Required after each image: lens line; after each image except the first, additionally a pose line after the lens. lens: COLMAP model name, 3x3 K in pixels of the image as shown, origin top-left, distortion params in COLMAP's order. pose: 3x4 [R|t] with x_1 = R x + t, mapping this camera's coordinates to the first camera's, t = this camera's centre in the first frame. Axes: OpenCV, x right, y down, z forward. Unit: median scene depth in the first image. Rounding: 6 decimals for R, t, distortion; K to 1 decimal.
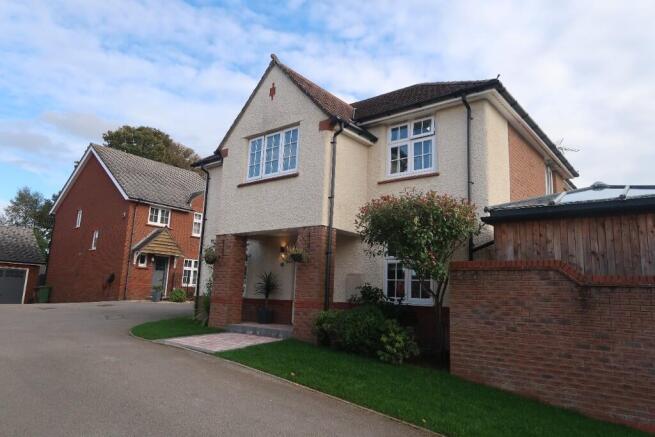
lens RADIAL K [[451.0, 0, 324.3], [0, 451.0, 212.9], [0, 0, 1]] dist [-0.025296, 0.004475]
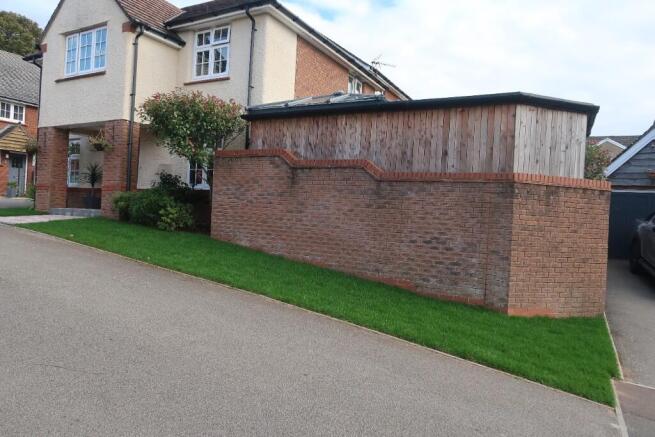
lens RADIAL K [[451.0, 0, 324.3], [0, 451.0, 212.9], [0, 0, 1]] dist [-0.025296, 0.004475]
pose [[0.981628, -0.000514, 0.190802, 0.260024], [-0.037496, 0.979977, 0.195547, 0.017332], [-0.187082, -0.199108, 0.961954, -0.219900]]
